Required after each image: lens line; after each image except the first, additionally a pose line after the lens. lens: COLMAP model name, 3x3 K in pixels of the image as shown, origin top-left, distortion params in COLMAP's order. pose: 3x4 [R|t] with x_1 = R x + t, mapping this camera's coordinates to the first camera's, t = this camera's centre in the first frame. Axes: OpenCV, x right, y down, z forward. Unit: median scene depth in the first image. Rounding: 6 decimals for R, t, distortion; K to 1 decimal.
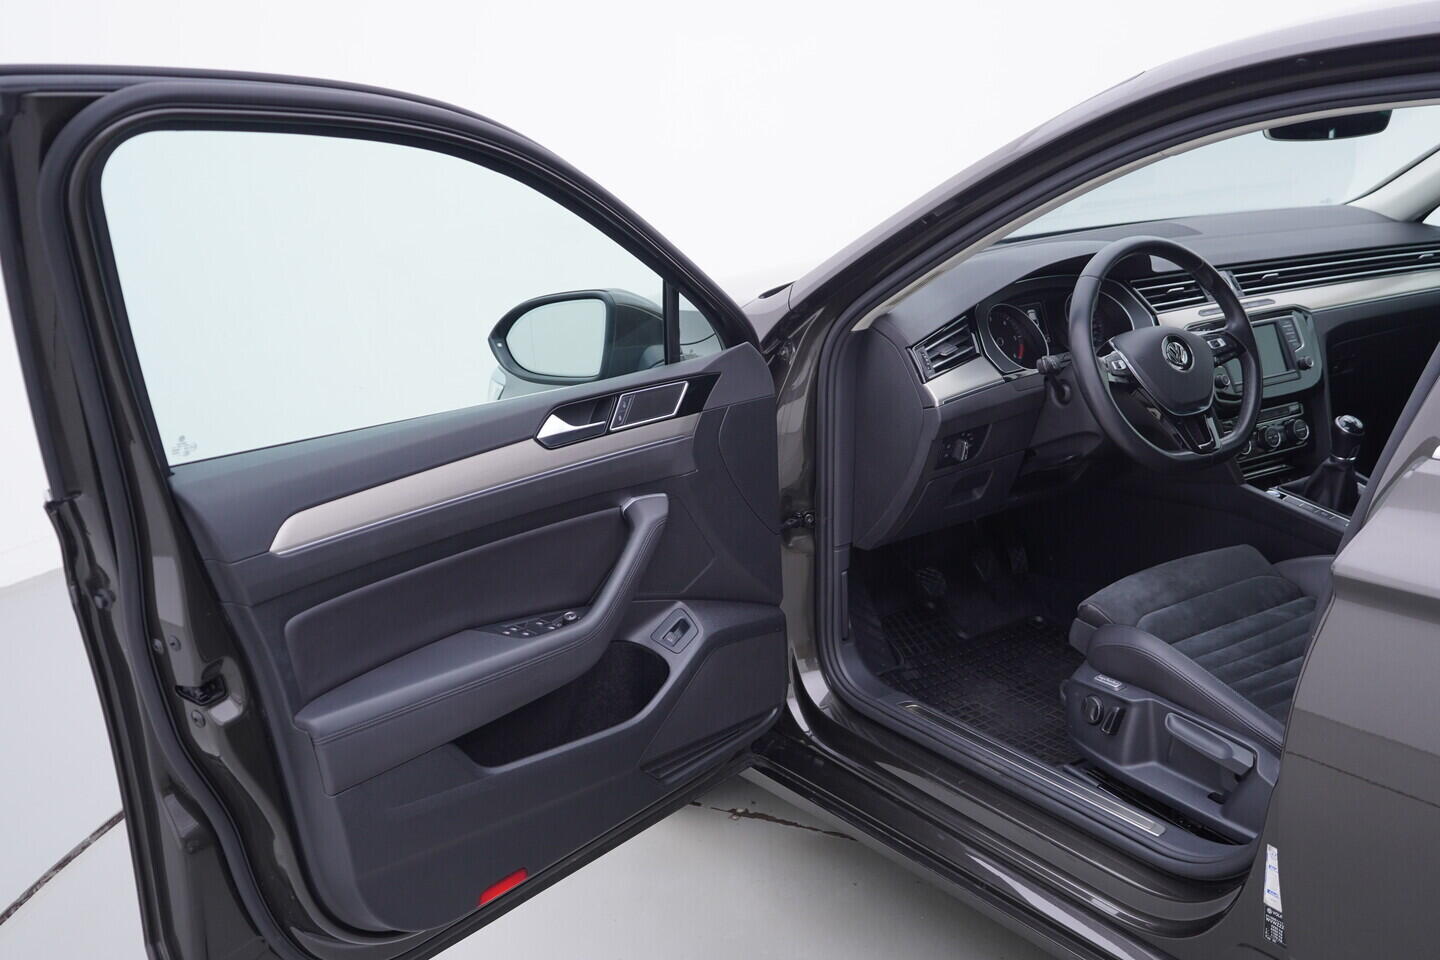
lens RADIAL K [[1457.5, 0, 723.4], [0, 1457.5, 458.9], [0, 0, 1]] dist [-0.048518, 0.226907]
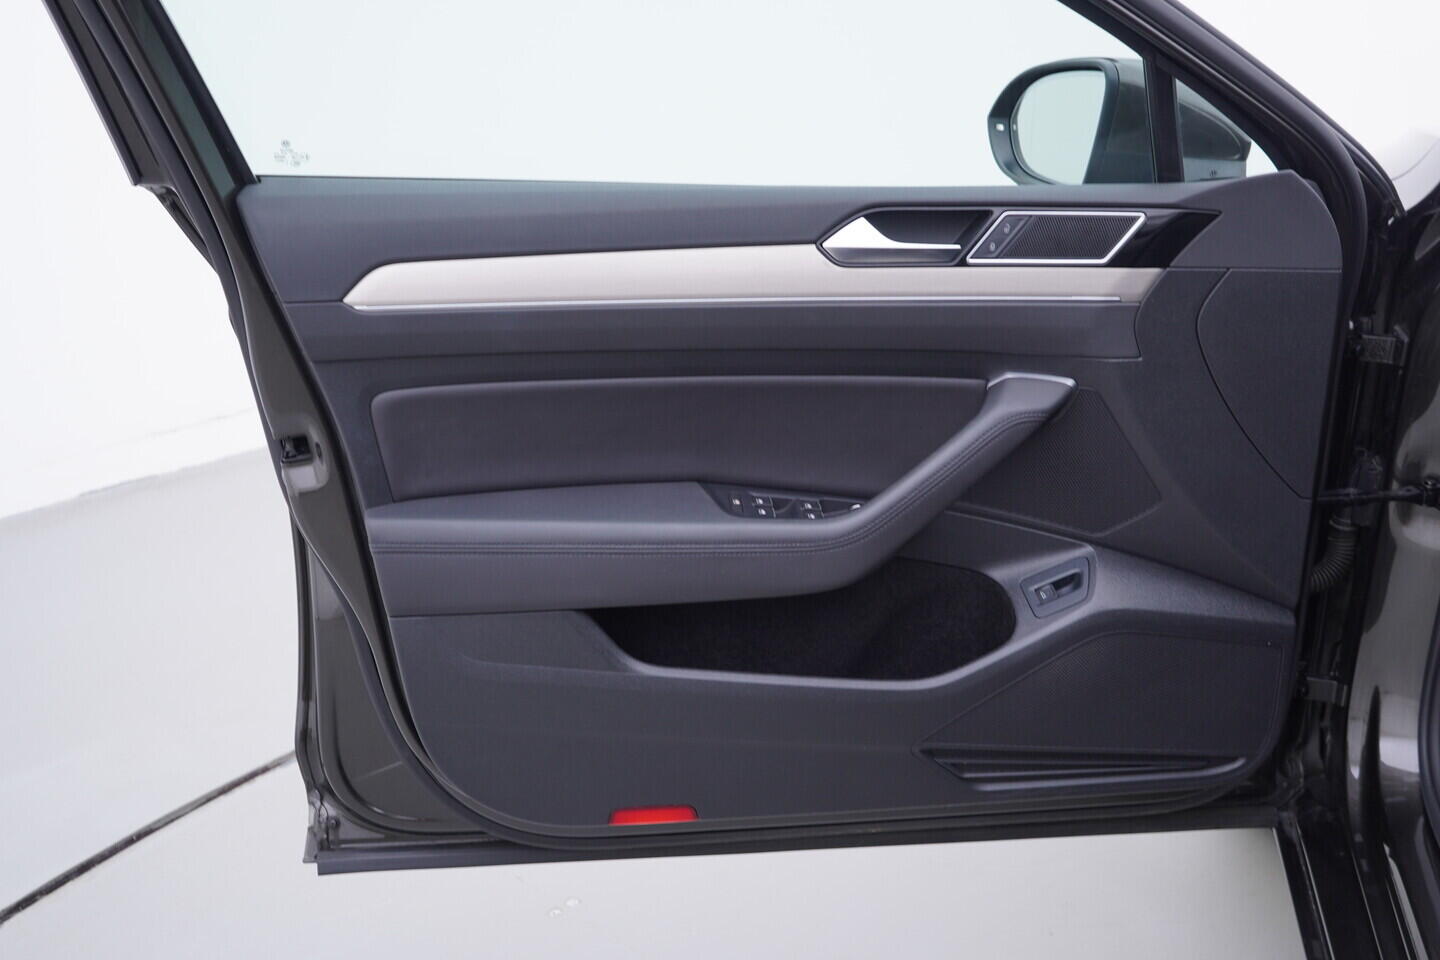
lens RADIAL K [[1457.5, 0, 723.4], [0, 1457.5, 458.9], [0, 0, 1]] dist [-0.048518, 0.226907]
pose [[0.693321, 0.281653, -0.663308, 0.279666], [-0.197391, 0.959479, 0.201090, -0.040218], [0.693067, -0.008489, 0.720823, 0.404652]]
